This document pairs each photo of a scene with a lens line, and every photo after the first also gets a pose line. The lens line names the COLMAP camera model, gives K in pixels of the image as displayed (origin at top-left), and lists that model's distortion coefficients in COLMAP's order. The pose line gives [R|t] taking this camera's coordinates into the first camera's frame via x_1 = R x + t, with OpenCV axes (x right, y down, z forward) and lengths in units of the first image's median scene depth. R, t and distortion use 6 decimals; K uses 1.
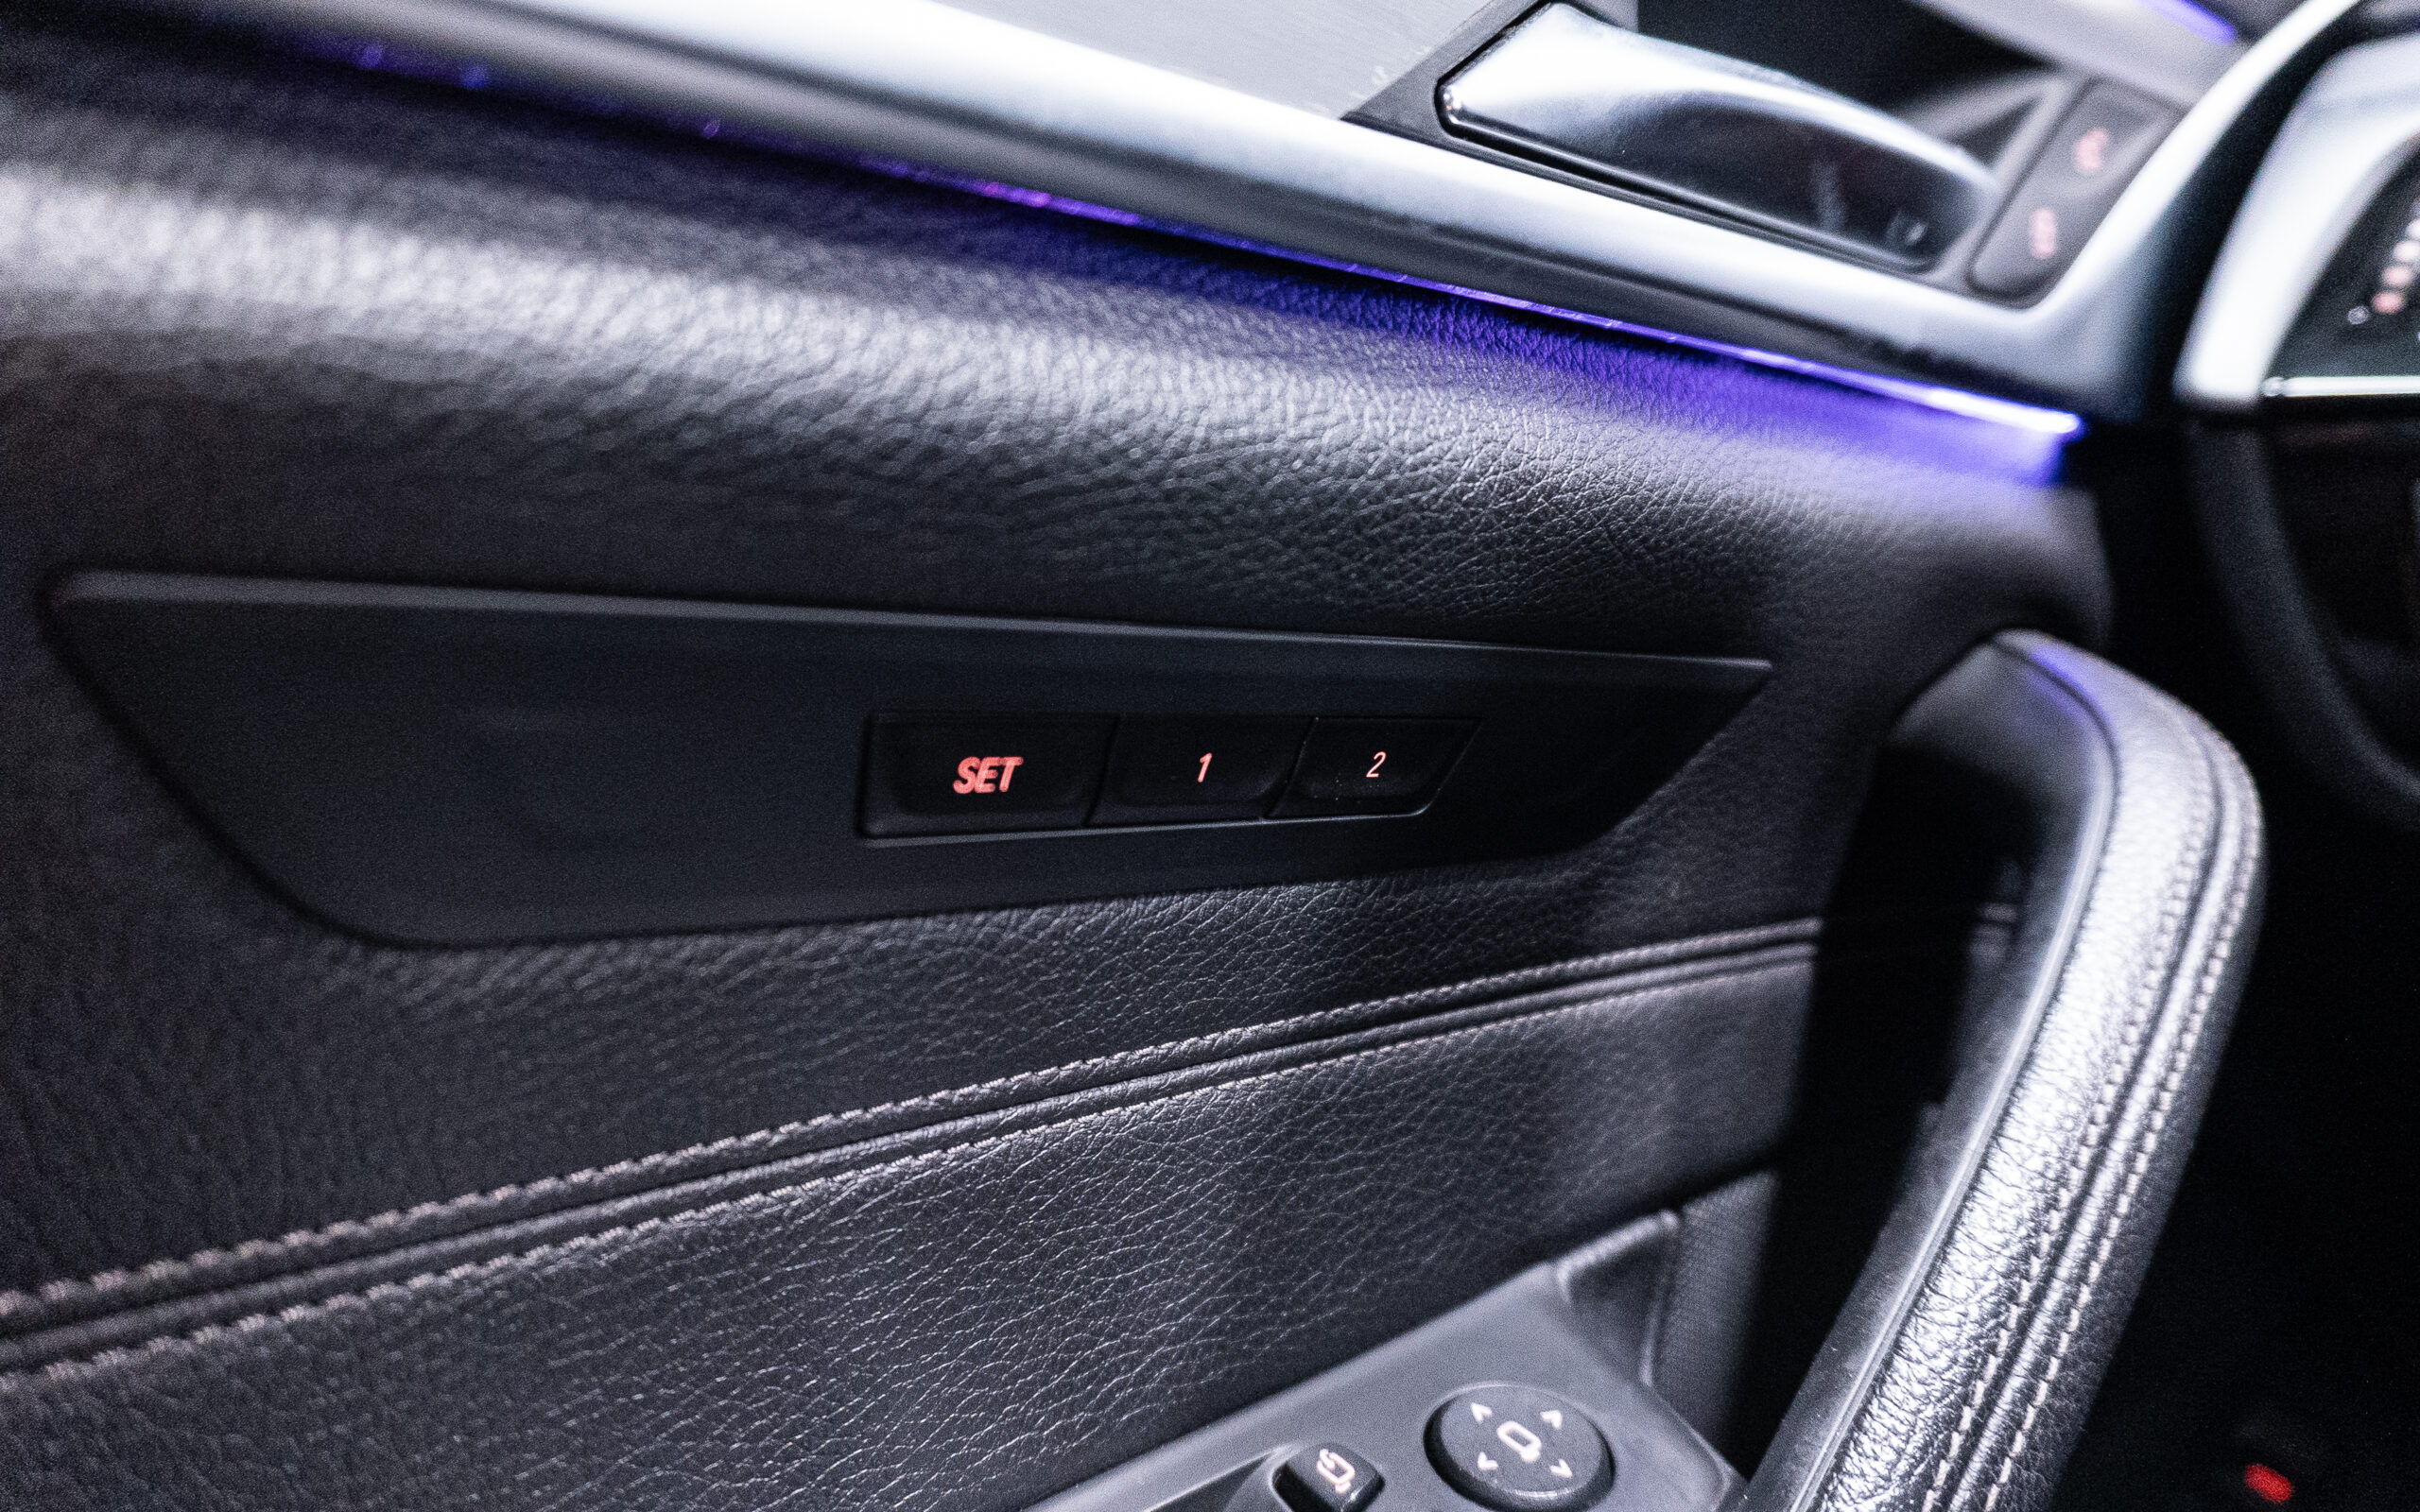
lens RADIAL K [[1672.1, 0, 1263.5], [0, 1672.1, 796.6], [0, 0, 1]] dist [-0.018340, -0.003995]
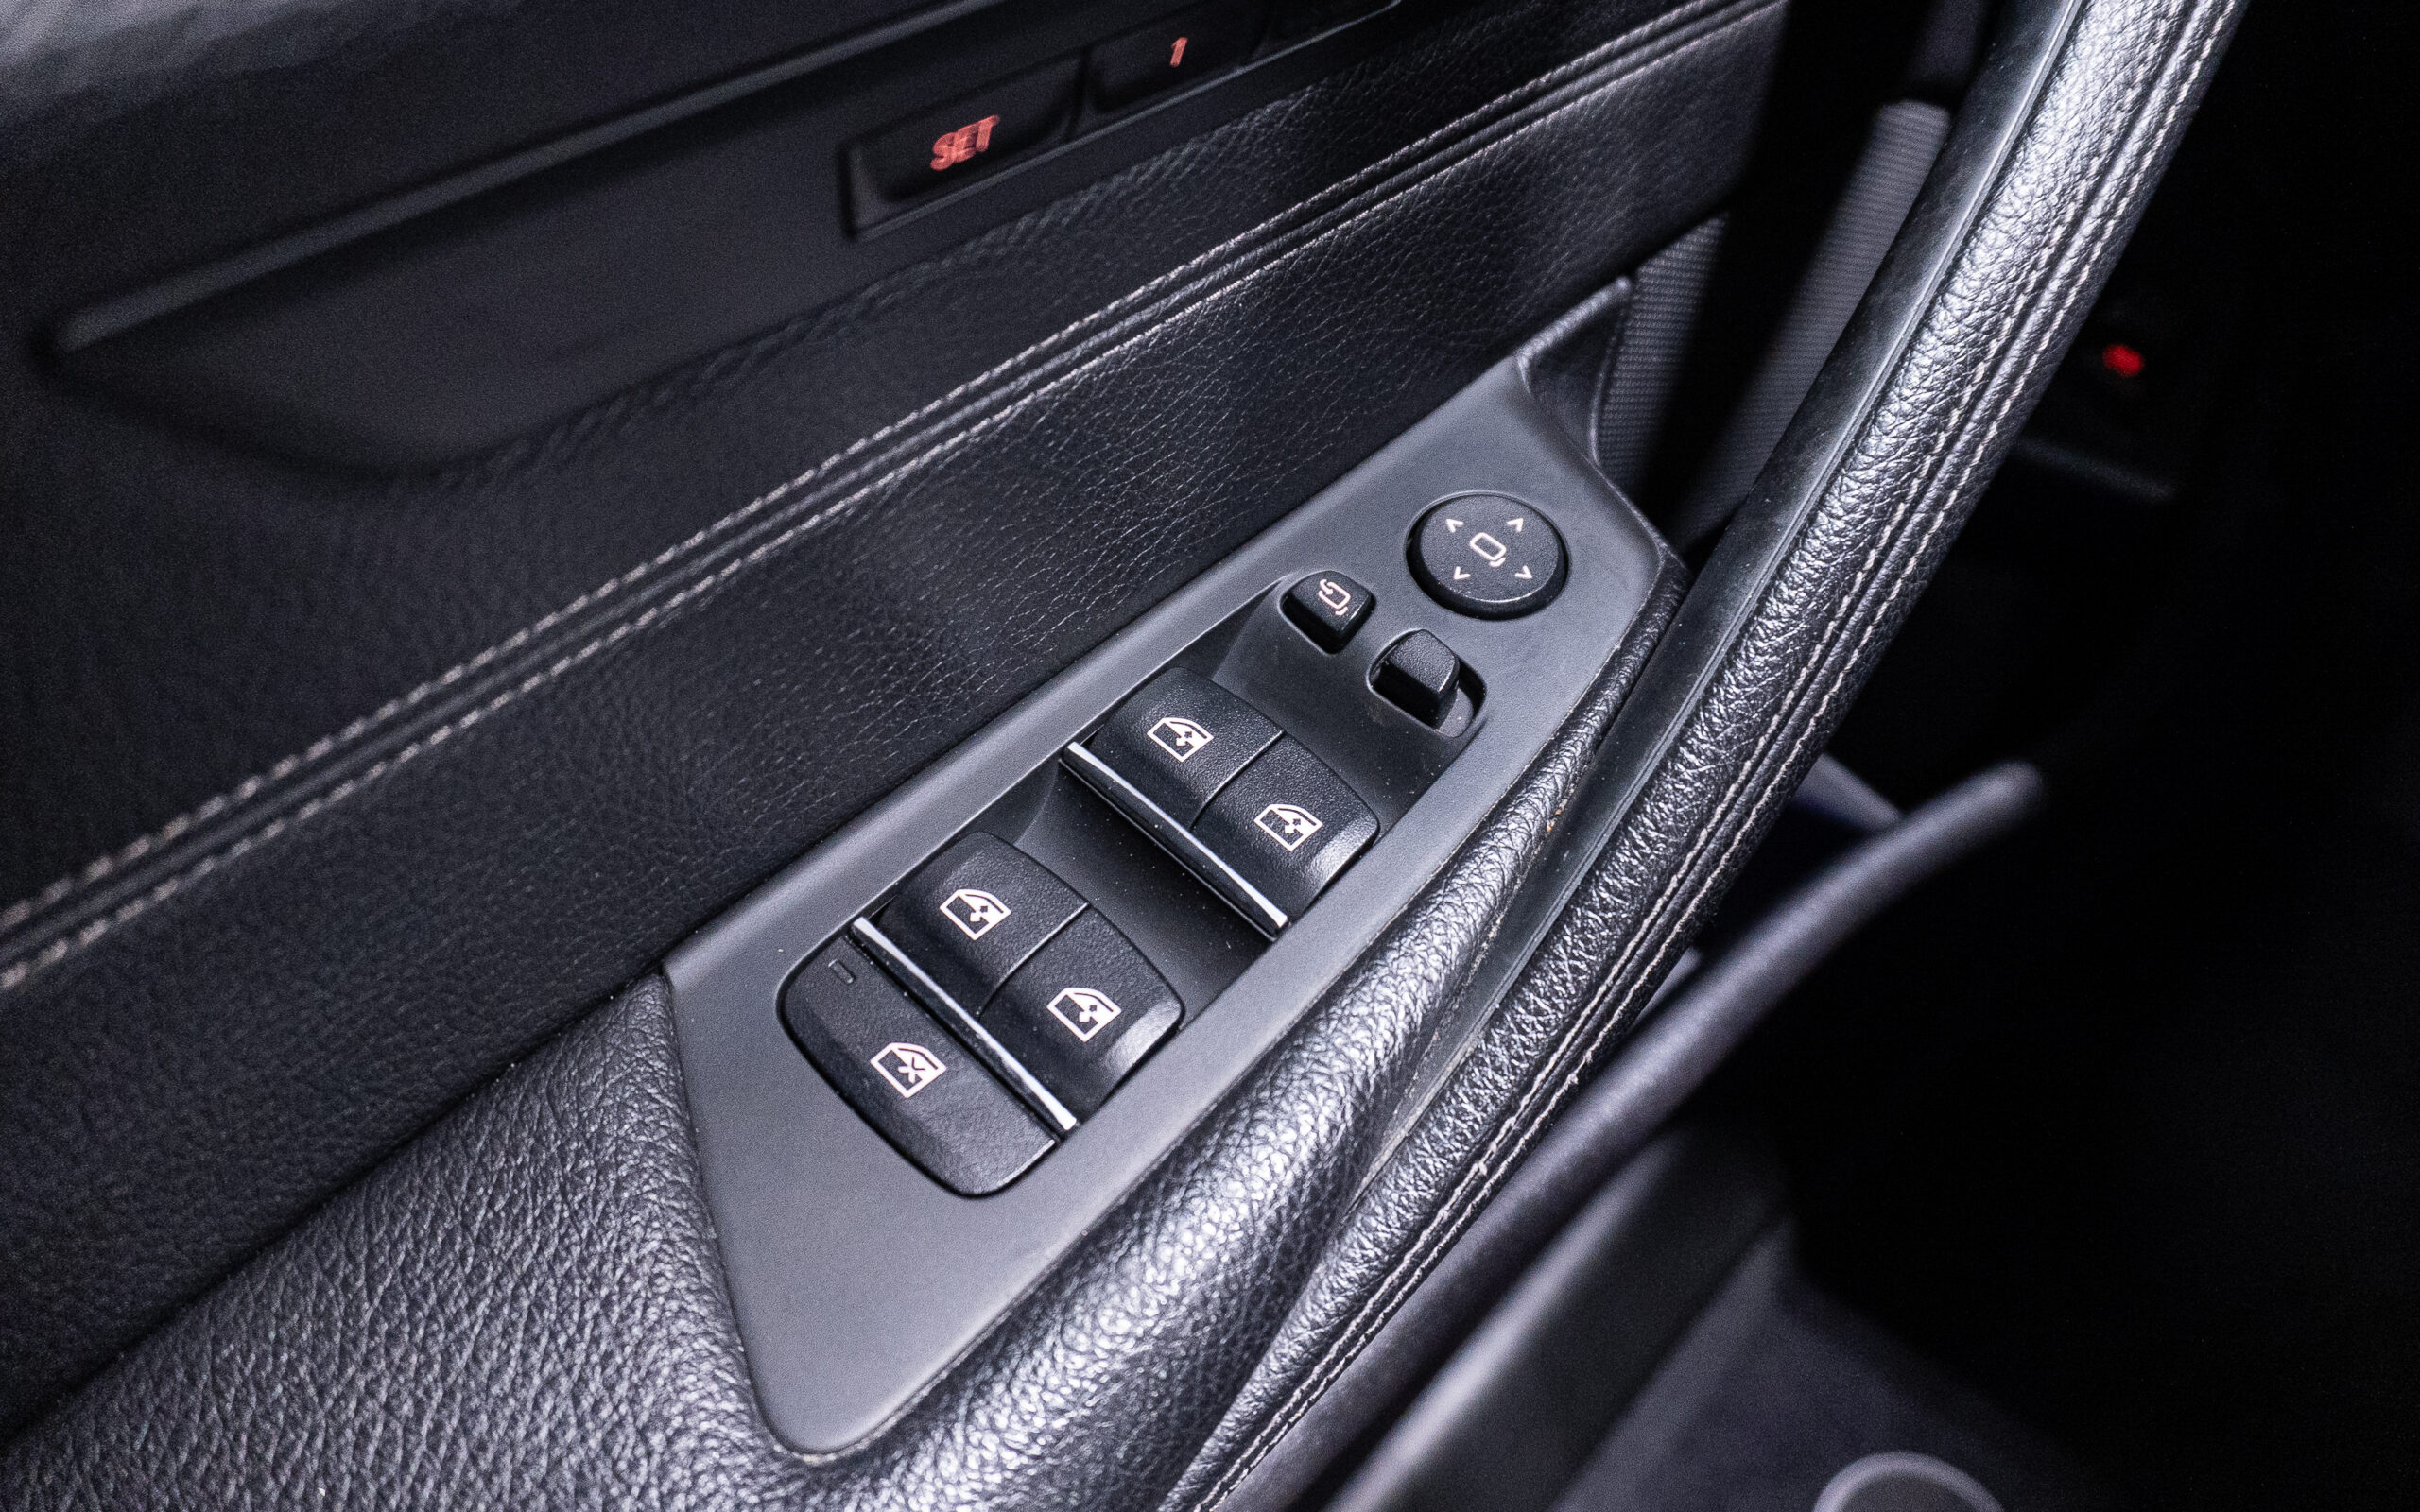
lens RADIAL K [[1738.3, 0, 1263.0], [0, 1738.3, 700.3], [0, 0, 1]] dist [-0.016223, -0.004462]
pose [[0.994489, -0.100546, 0.029707, -0.049481], [0.056152, 0.750088, 0.658950, -0.345014], [-0.088538, -0.653651, 0.751600, 0.034876]]
